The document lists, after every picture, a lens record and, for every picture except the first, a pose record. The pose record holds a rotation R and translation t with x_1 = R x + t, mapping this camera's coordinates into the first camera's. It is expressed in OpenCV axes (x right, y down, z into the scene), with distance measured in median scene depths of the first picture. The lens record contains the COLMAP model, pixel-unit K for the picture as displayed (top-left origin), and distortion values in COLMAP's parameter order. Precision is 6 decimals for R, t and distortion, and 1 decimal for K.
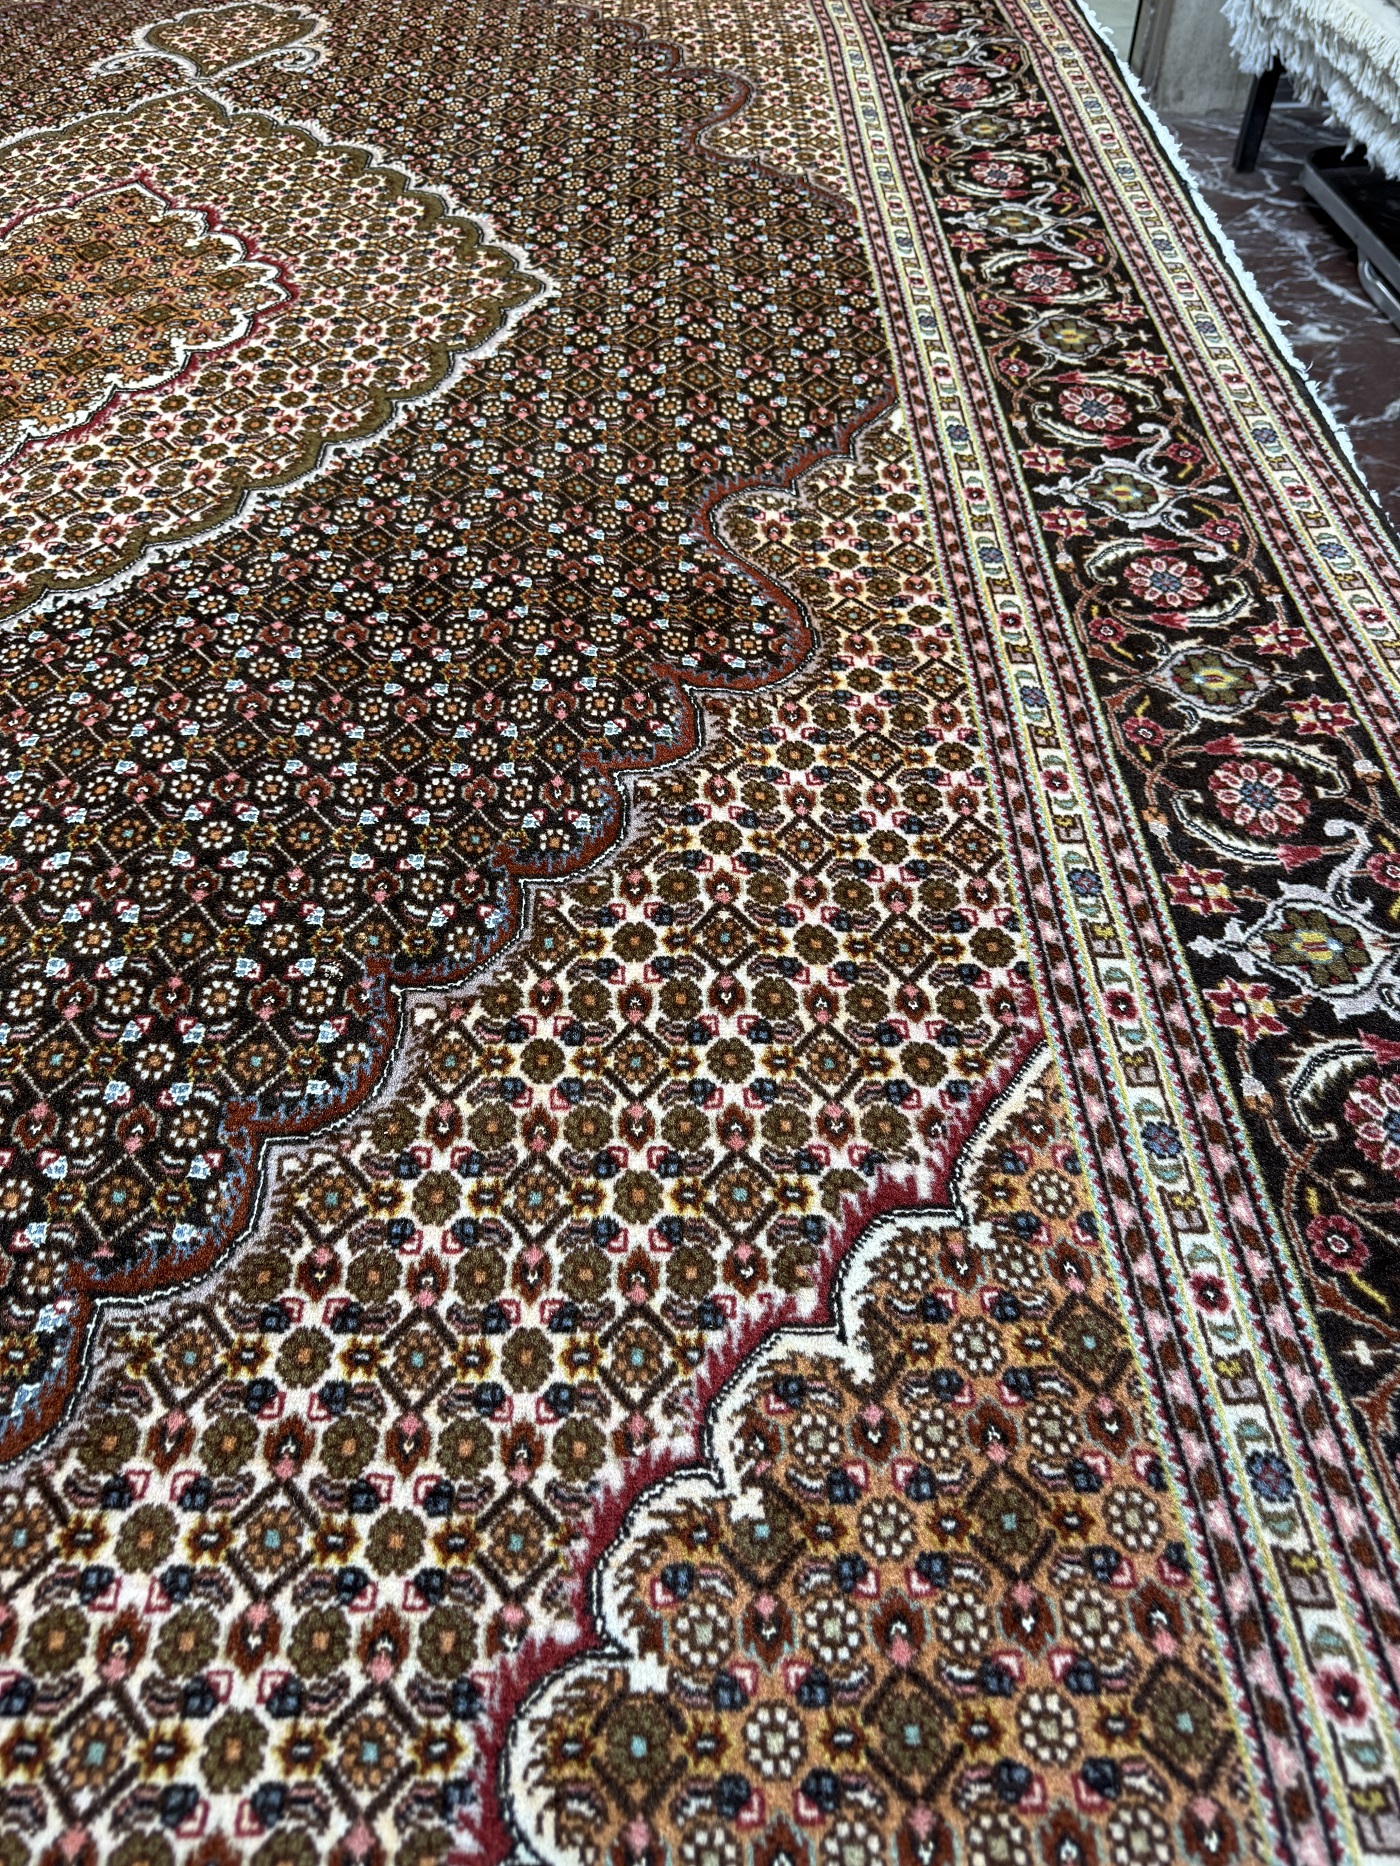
lens RADIAL K [[1298.0, 0, 700.0], [0, 1298.0, 933.0], [0, 0, 1]] dist [0.028004, -0.043536]
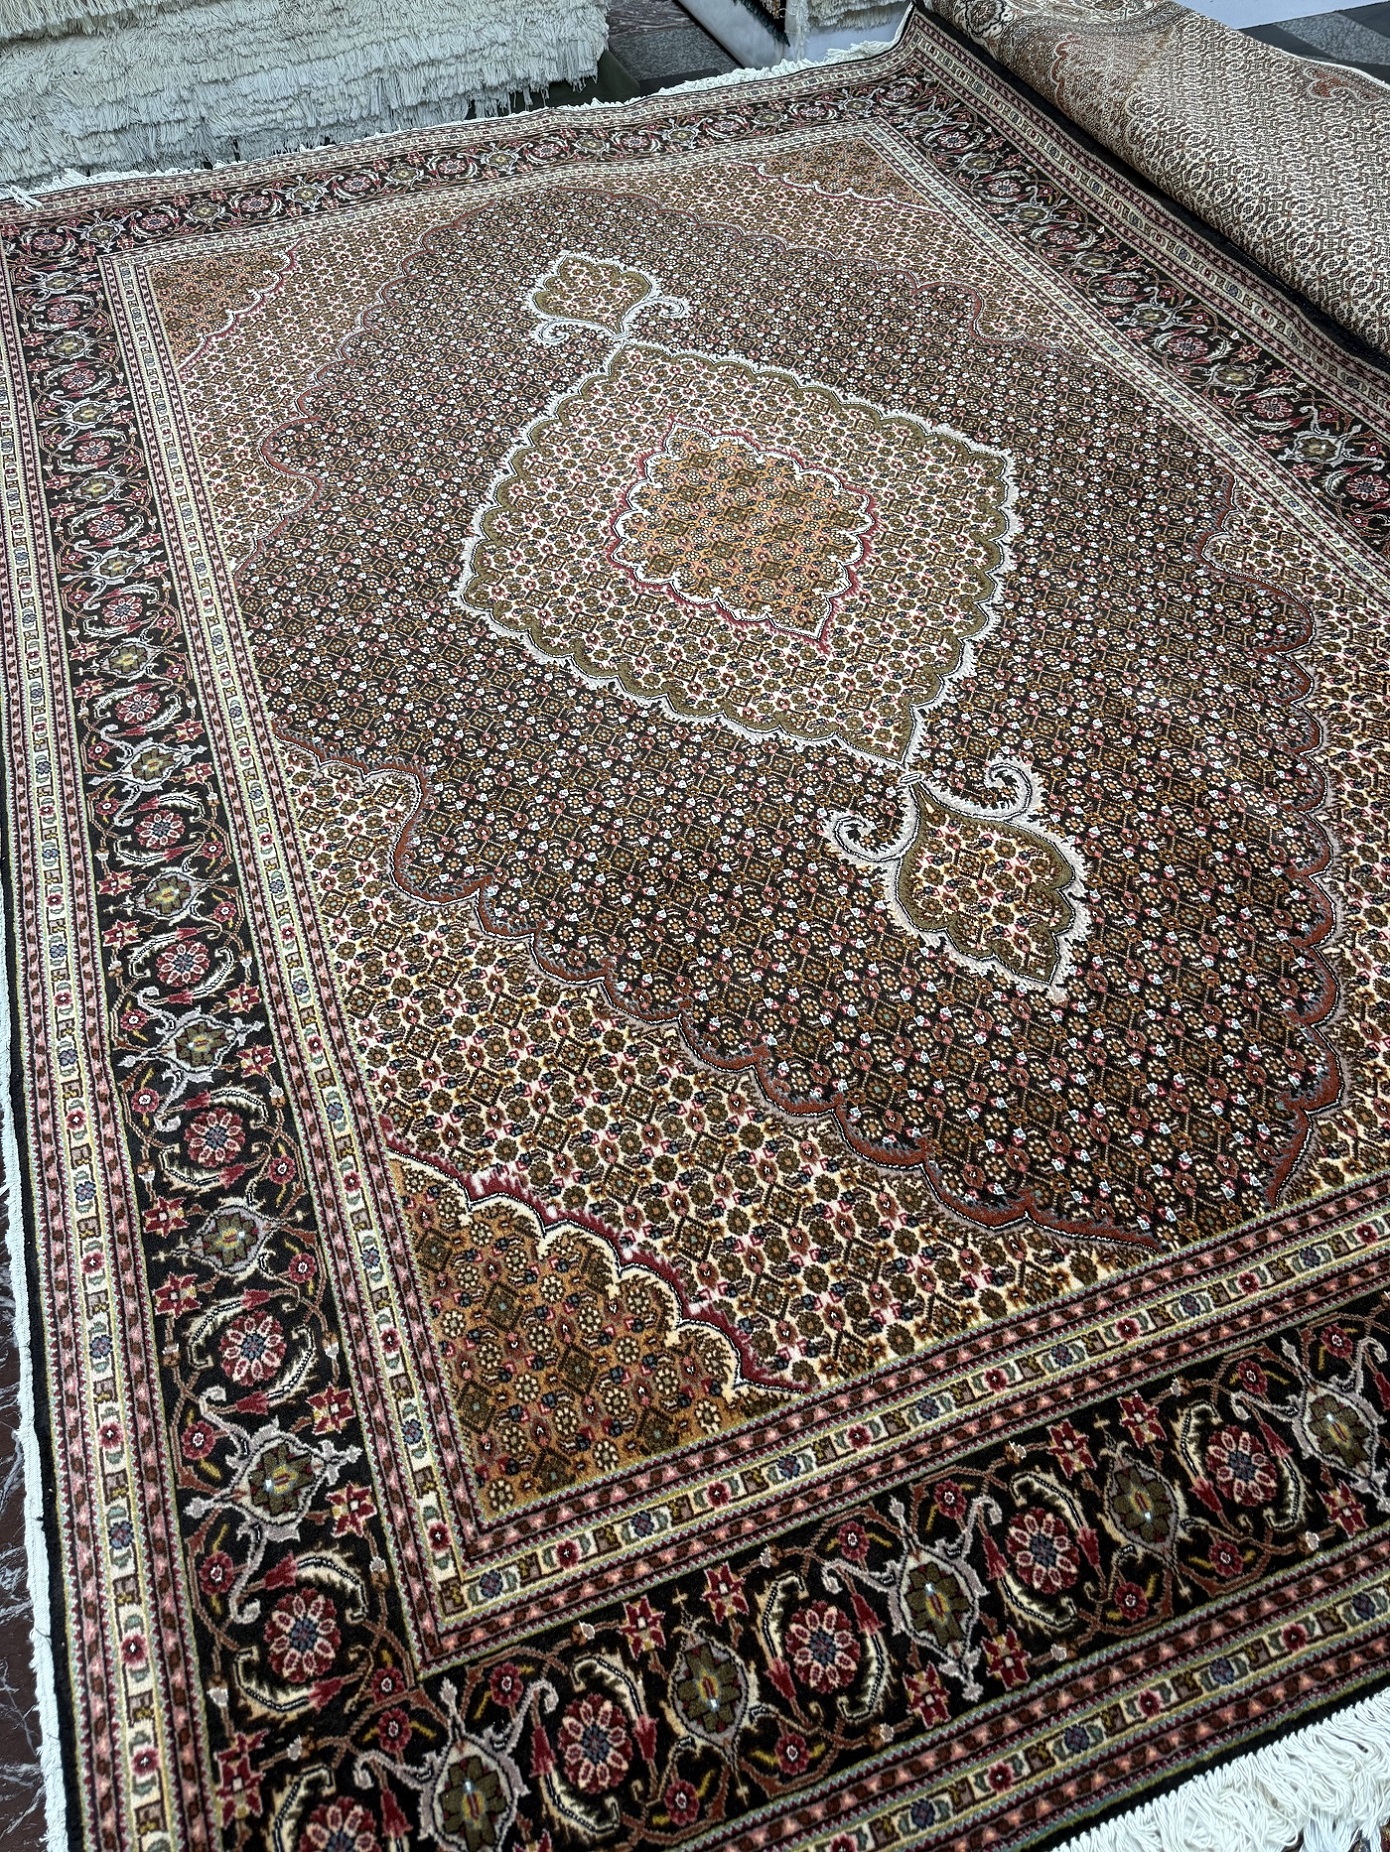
lens RADIAL K [[1340.6, 0, 695.0], [0, 1340.6, 926.0], [0, 0, 1]] dist [0.122421, -0.222161]
pose [[-0.943153, 0.283633, -0.173245, 0.018328], [-0.228169, -0.173551, 0.958029, -3.442240], [0.241662, 0.943097, 0.228402, 1.667125]]
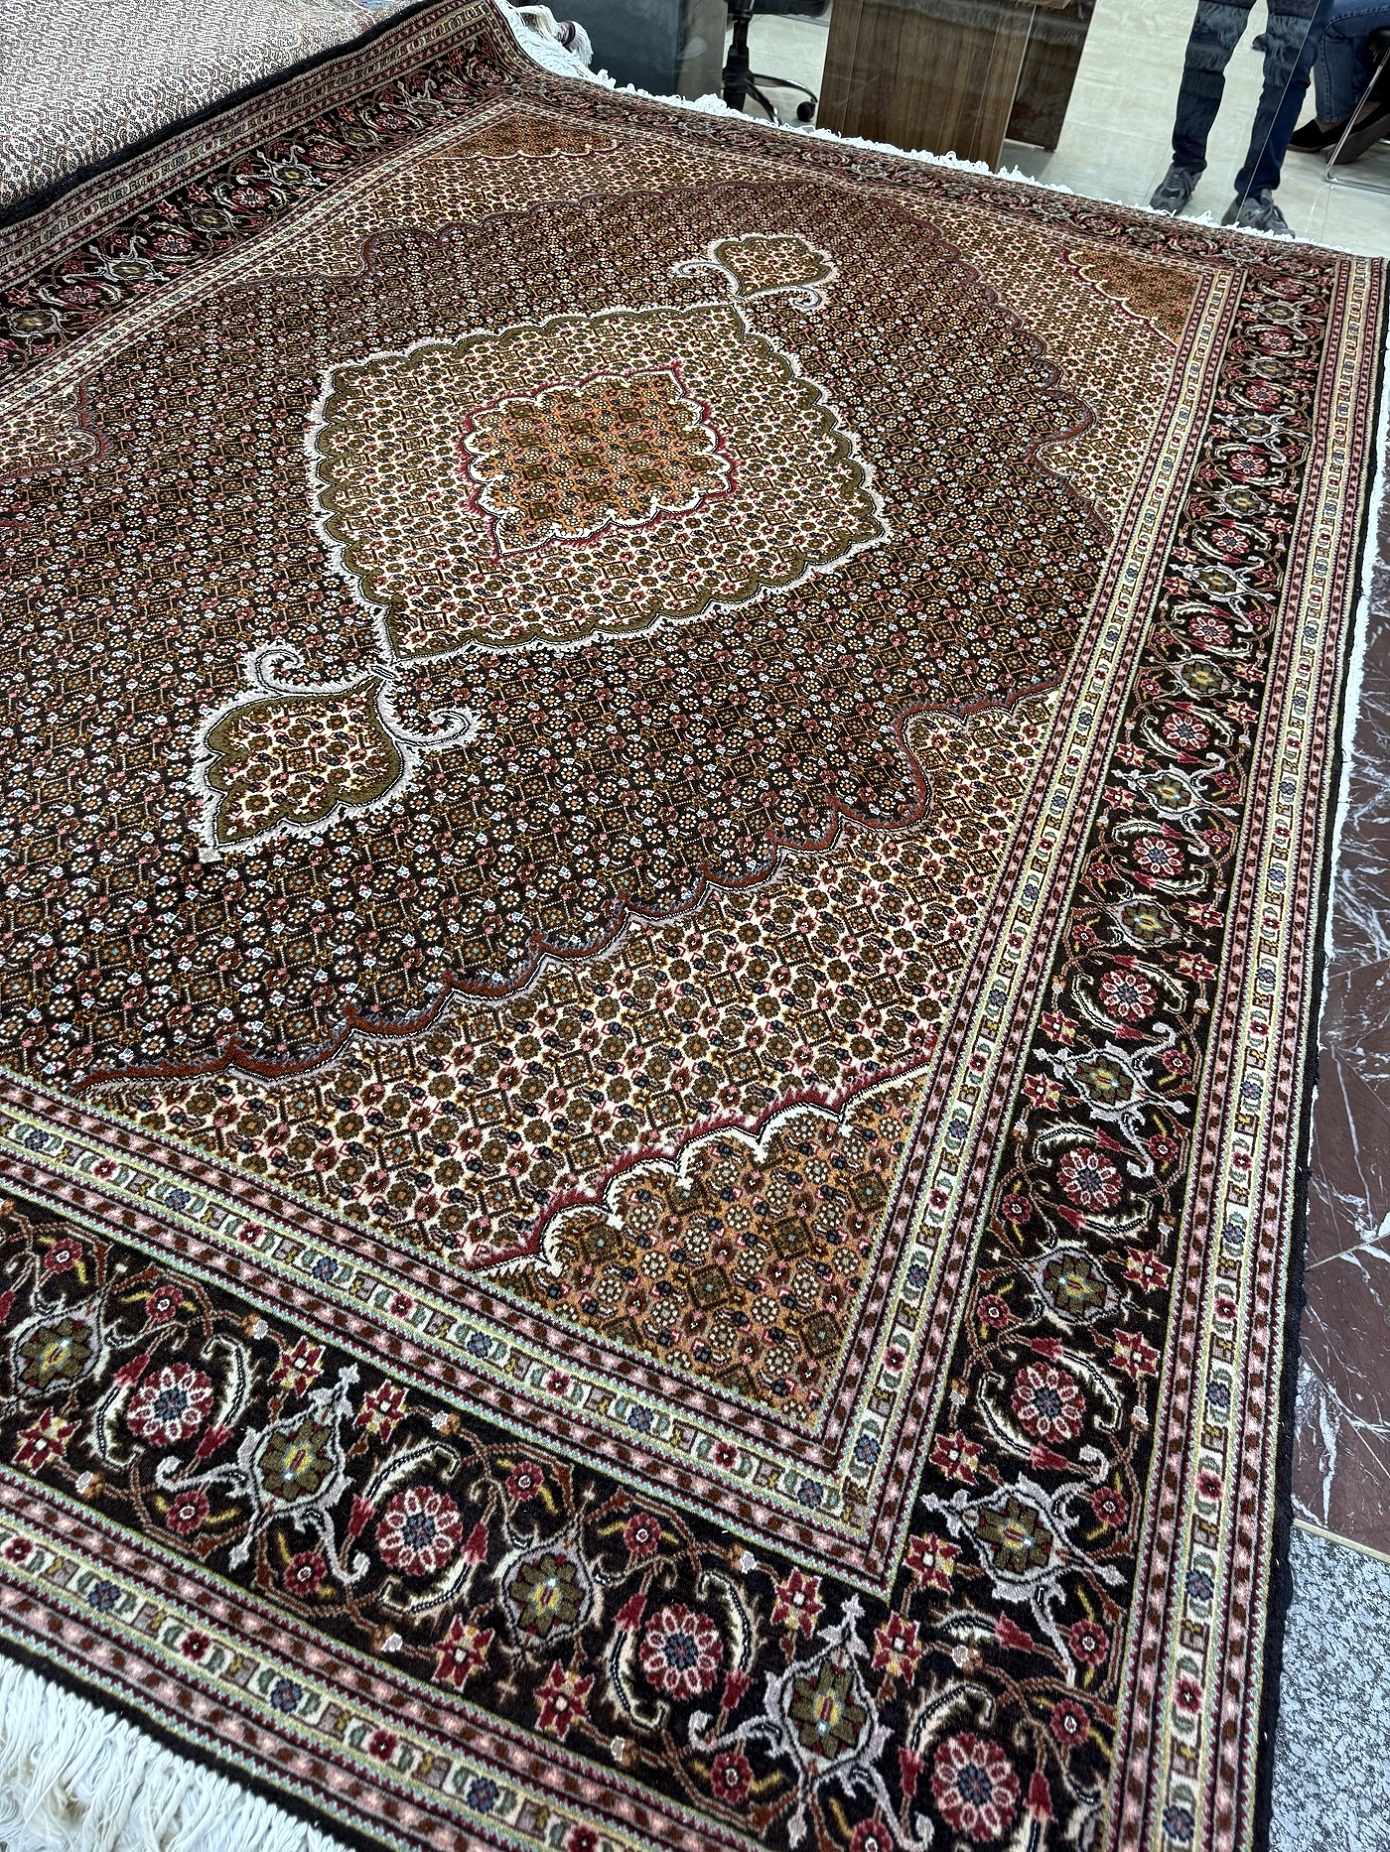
lens RADIAL K [[1282.9, 0, 701.6], [0, 1282.9, 895.1], [0, 0, 1]] dist [0.071822, -0.112246]
pose [[0.912020, 0.366108, -0.184893, 0.195485], [-0.374530, 0.927142, -0.011600, 0.002651], [0.167175, 0.079827, 0.982690, -0.796966]]
